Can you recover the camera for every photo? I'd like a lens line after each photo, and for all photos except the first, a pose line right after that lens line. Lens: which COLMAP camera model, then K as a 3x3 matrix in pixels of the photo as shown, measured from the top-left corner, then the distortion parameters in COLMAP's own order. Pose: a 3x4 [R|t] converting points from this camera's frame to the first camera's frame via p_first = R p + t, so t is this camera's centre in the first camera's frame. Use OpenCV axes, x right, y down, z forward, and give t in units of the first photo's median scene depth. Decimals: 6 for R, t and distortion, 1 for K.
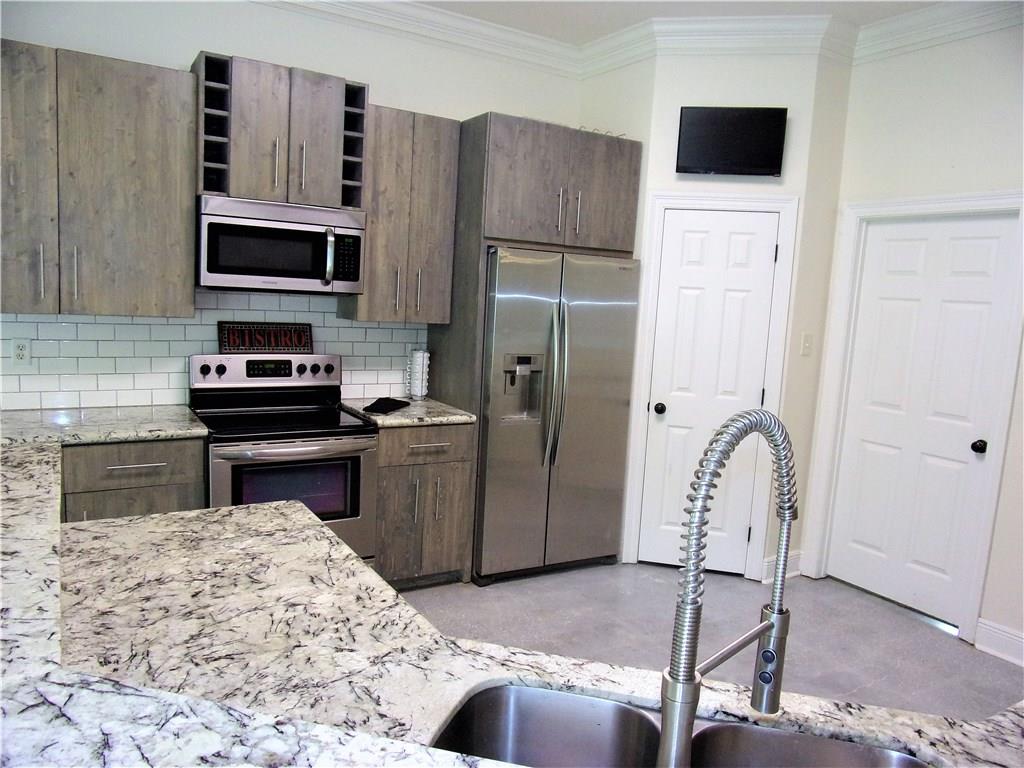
lens RADIAL K [[723.6, 0, 519.2], [0, 723.6, 386.1], [0, 0, 1]] dist [-0.047906, 0.003616]
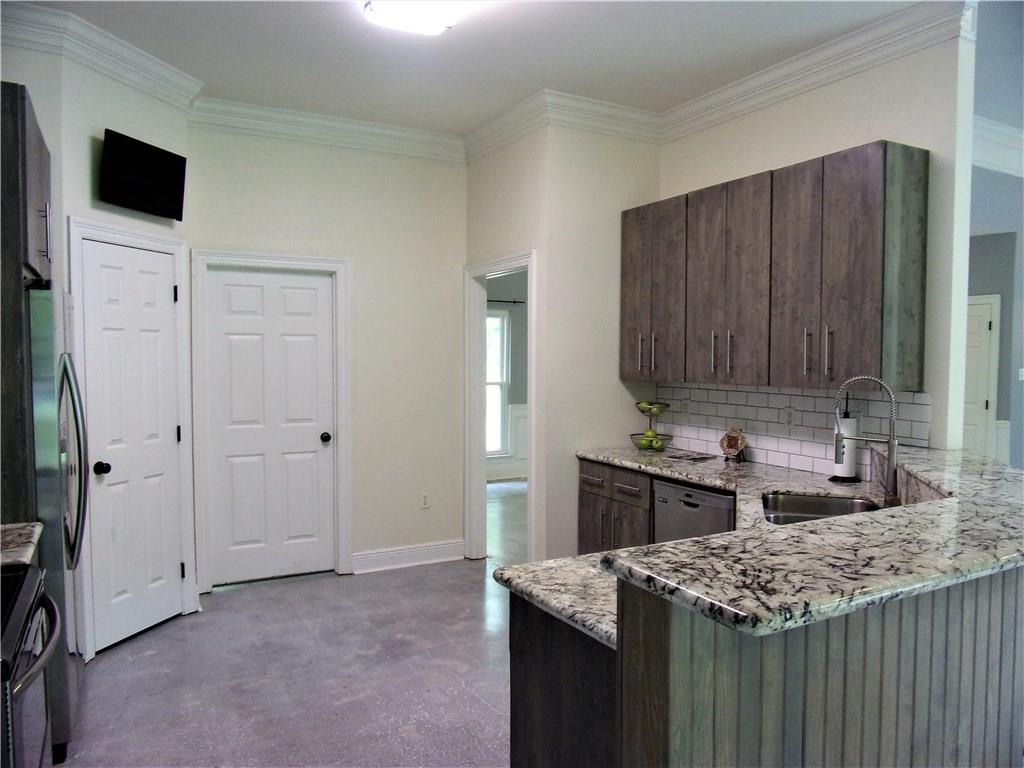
lens RADIAL K [[723.6, 0, 512.2], [0, 723.6, 387.2], [0, 0, 1]] dist [-0.047906, 0.003616]
pose [[0.054936, -0.099070, 0.993563, -0.691352], [0.121541, 0.988330, 0.091828, -0.093052], [-0.991065, 0.115714, 0.066336, 0.495784]]
